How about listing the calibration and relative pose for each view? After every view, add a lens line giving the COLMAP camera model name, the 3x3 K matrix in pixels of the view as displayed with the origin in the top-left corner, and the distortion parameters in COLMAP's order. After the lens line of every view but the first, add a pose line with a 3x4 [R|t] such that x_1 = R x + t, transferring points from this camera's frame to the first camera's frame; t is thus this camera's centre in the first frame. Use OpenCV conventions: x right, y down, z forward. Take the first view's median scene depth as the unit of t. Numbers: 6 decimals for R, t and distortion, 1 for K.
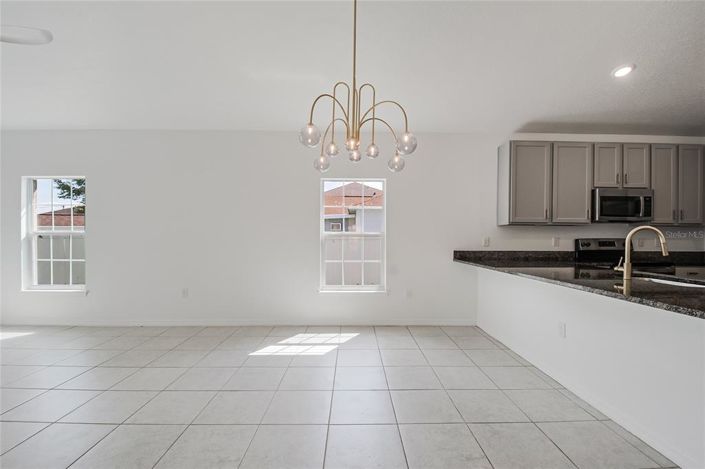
lens RADIAL K [[318.2, 0, 356.0], [0, 318.2, 238.7], [0, 0, 1]] dist [-0.025258, -0.001652]
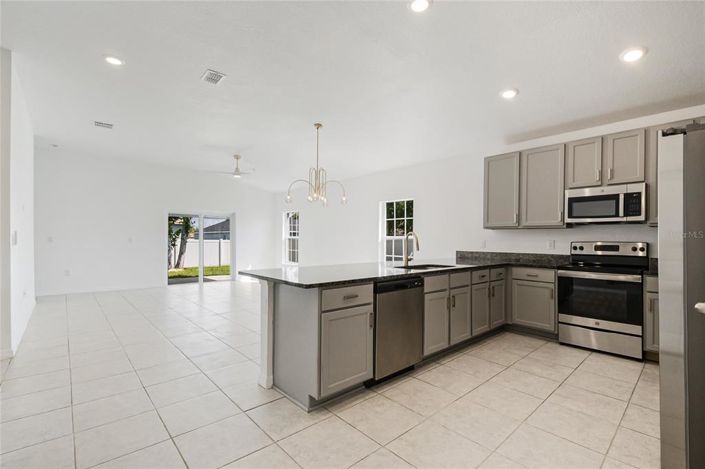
lens RADIAL K [[318.2, 0, 355.5], [0, 318.2, 235.1], [0, 0, 1]] dist [-0.025258, -0.001652]
pose [[0.658480, -0.009627, -0.752537, 0.987186], [-0.007766, 0.999778, -0.019586, 0.003028], [0.752558, 0.018741, 0.658259, -0.121009]]
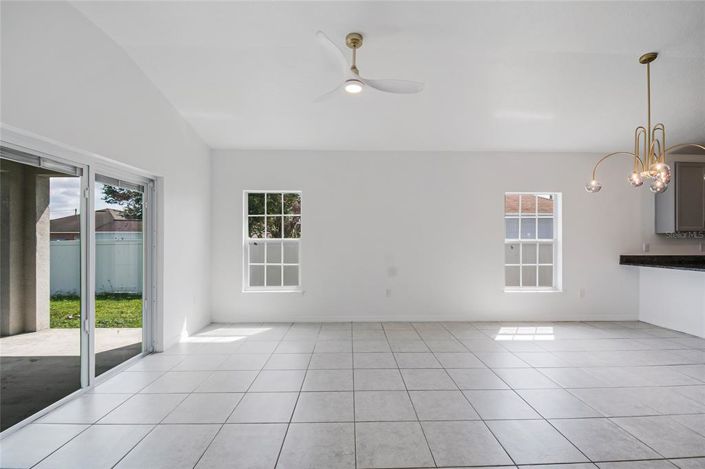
lens RADIAL K [[318.2, 0, 350.1], [0, 318.2, 241.4], [0, 0, 1]] dist [-0.025258, -0.001652]
pose [[0.999786, -0.001206, -0.020651, -0.650971], [0.001042, 0.999968, -0.007957, -0.005704], [0.020659, 0.007934, 0.999755, -0.154976]]
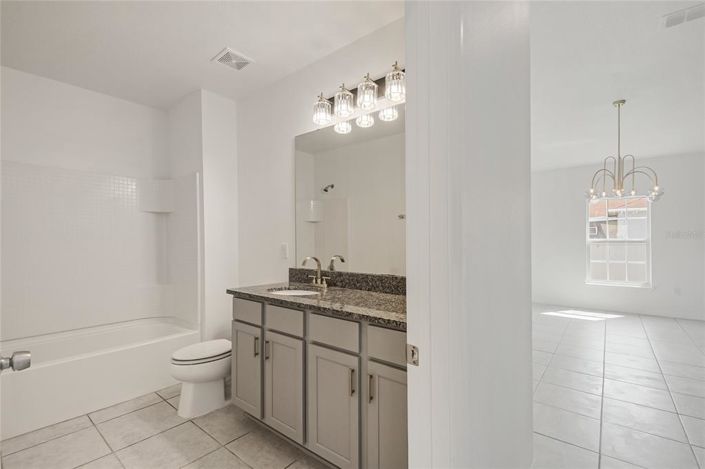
lens RADIAL K [[318.2, 0, 352.9], [0, 318.2, 238.2], [0, 0, 1]] dist [-0.025258, -0.001652]
pose [[0.764132, -0.010100, -0.644981, -0.012466], [0.001084, 0.999896, -0.014374, -0.007145], [0.645059, 0.010285, 0.764064, -0.699071]]
